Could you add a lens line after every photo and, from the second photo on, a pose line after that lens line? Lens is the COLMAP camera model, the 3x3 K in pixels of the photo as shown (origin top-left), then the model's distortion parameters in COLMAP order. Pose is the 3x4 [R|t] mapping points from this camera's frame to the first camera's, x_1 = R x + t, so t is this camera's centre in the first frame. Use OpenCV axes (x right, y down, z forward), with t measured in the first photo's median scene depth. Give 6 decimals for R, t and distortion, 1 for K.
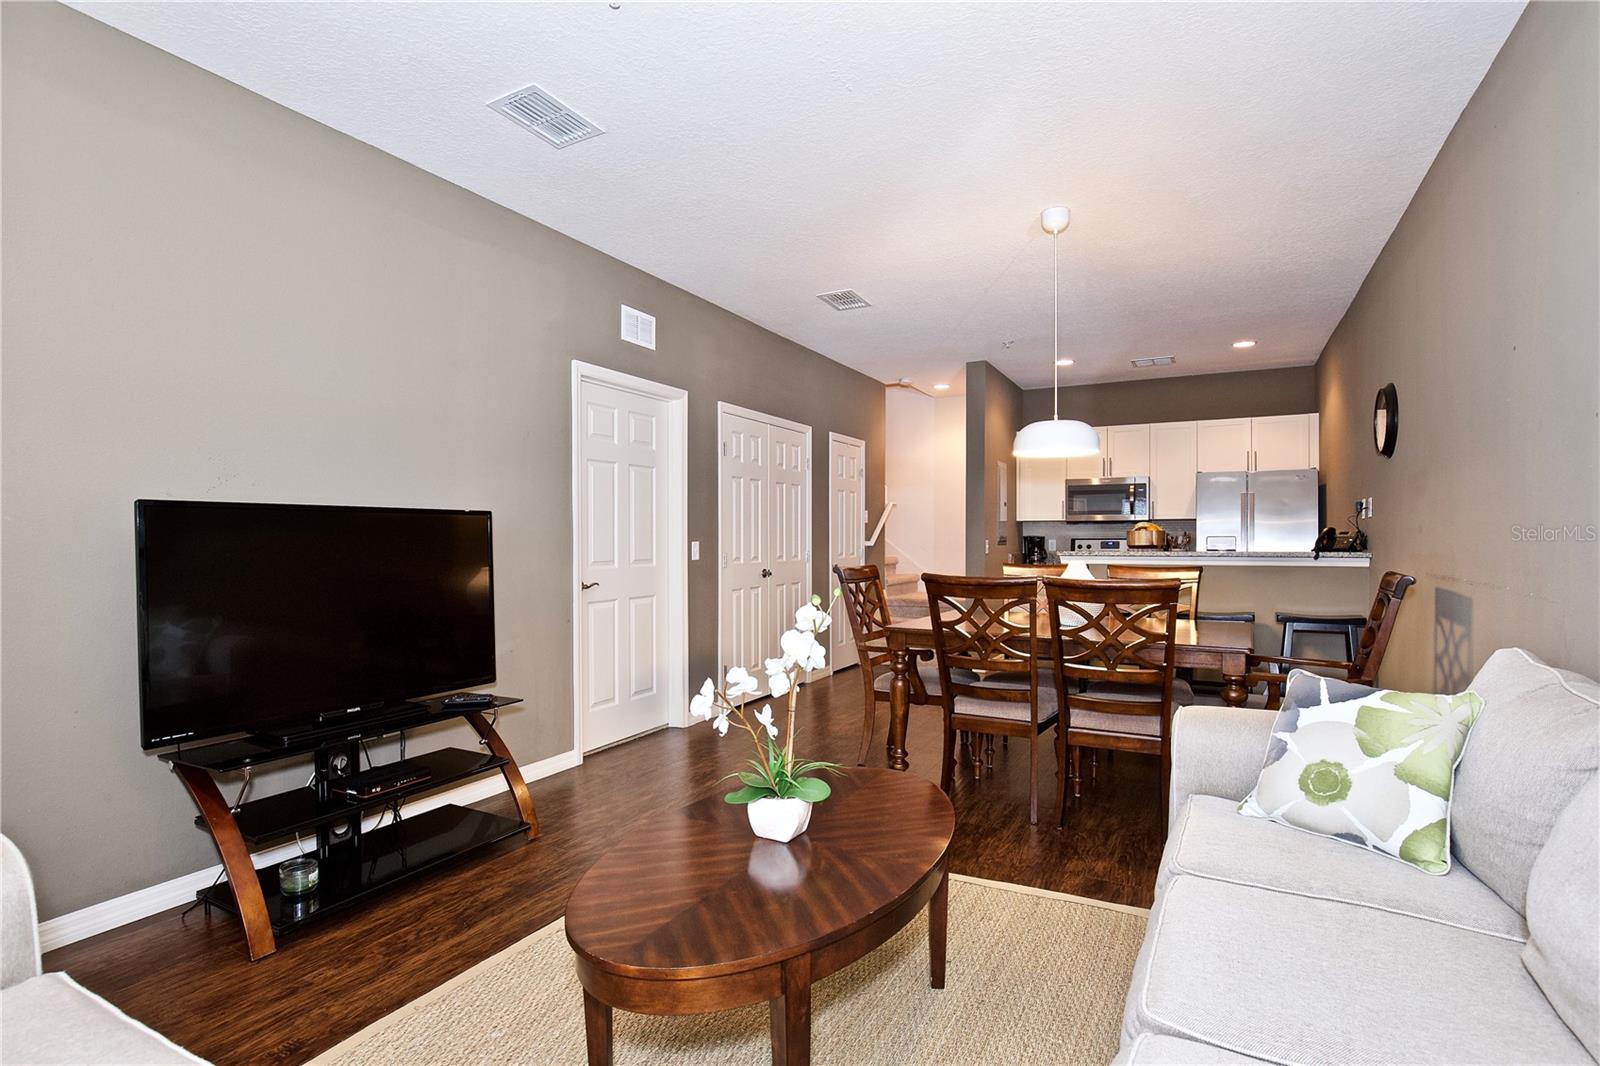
lens RADIAL K [[786.7, 0, 796.0], [0, 786.7, 544.8], [0, 0, 1]] dist [-0.022284, -0.000133]
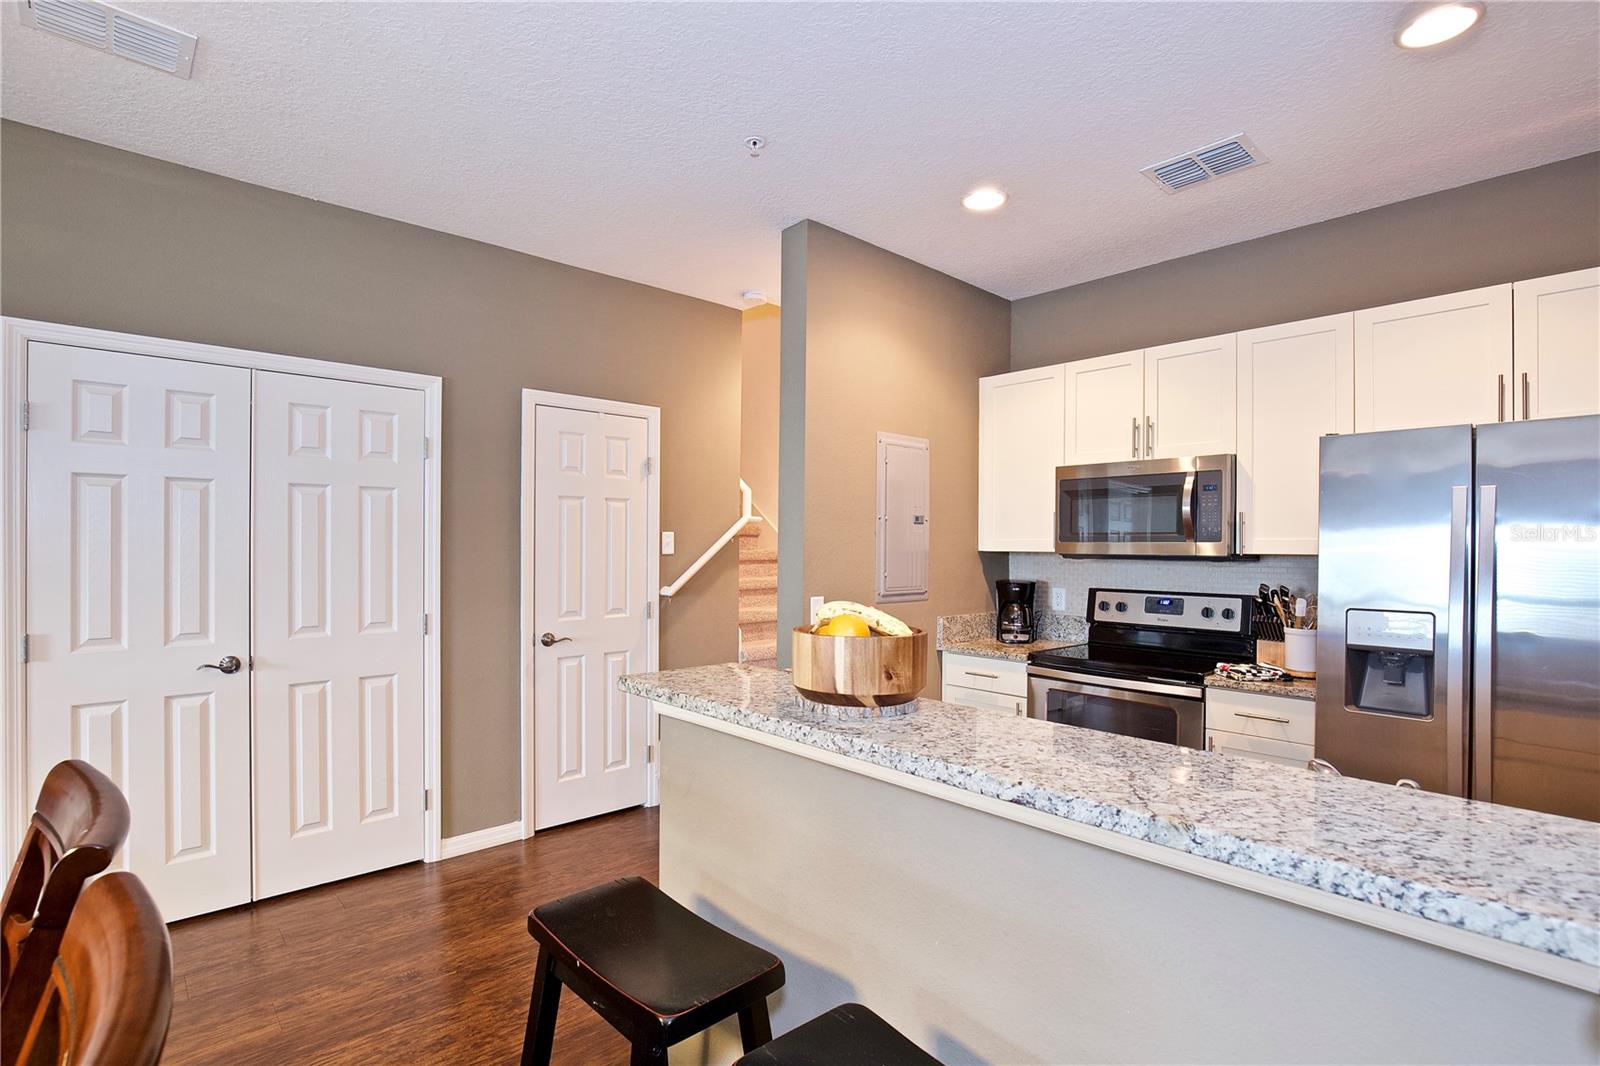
lens RADIAL K [[745.4, 0, 796.6], [0, 745.4, 546.0], [0, 0, 1]] dist [-0.018344, 0.000107]
pose [[0.942591, 0.007918, -0.333856, 0.344181], [-0.012033, 0.999875, -0.010260, -0.028352], [0.333733, 0.013689, 0.942568, 0.515232]]
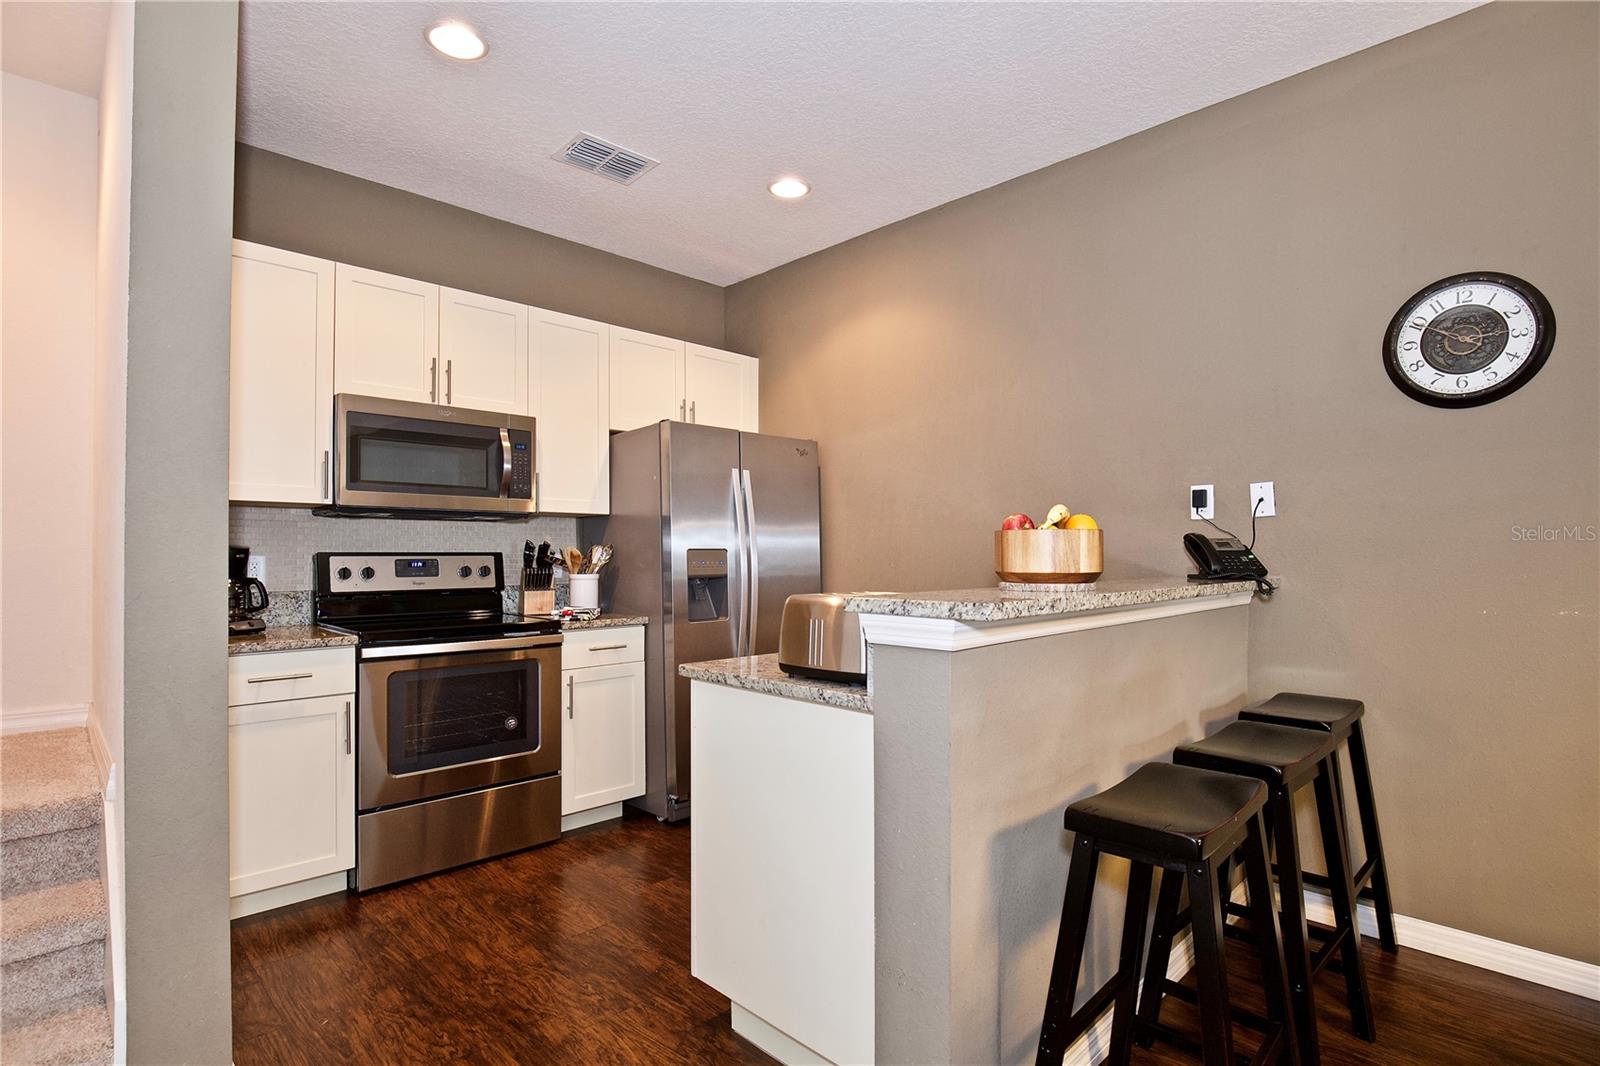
lens RADIAL K [[786.7, 0, 796.0], [0, 786.7, 544.8], [0, 0, 1]] dist [-0.022284, -0.000133]
pose [[0.302061, 0.011746, 0.953216, 0.057730], [0.008405, 0.999852, -0.014984, -0.004295], [-0.953252, 0.012537, 0.301918, 0.681417]]
